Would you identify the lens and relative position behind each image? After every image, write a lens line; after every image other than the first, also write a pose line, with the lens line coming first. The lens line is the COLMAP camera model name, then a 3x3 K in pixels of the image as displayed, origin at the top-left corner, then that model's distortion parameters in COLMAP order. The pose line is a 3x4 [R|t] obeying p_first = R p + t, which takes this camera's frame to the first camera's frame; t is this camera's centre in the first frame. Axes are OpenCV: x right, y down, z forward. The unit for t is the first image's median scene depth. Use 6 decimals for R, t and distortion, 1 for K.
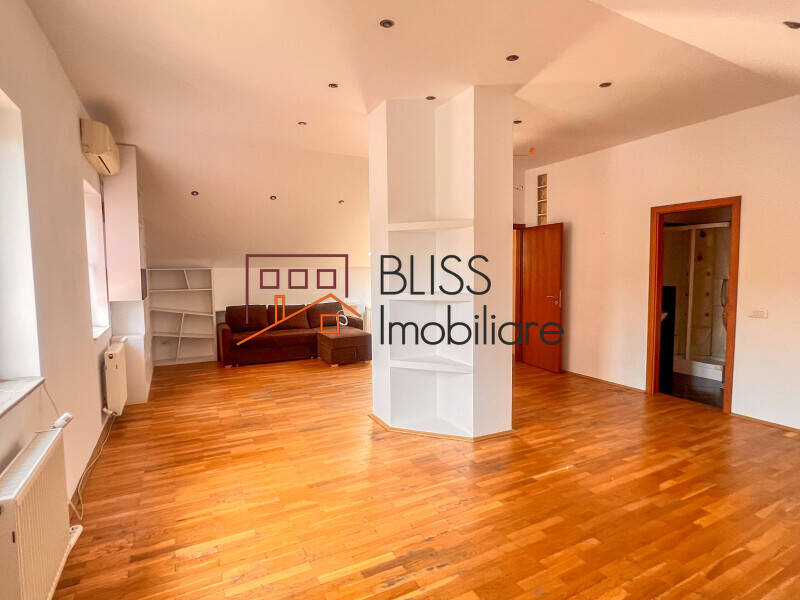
lens RADIAL K [[430.7, 0, 400.5], [0, 430.7, 300.6], [0, 0, 1]] dist [-0.024383, 0.000913]
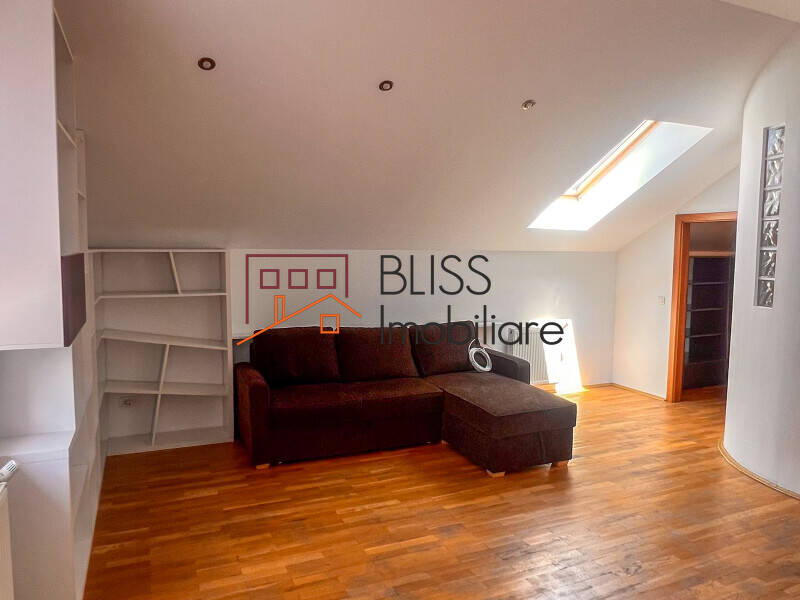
lens RADIAL K [[579.1, 0, 399.3], [0, 579.1, 298.7], [0, 0, 1]] dist [-0.035941, 0.015256]
pose [[0.997421, 0.023319, -0.067877, -0.203014], [-0.022304, 0.999628, 0.015674, -0.035428], [0.068217, -0.014120, 0.997571, 0.371535]]
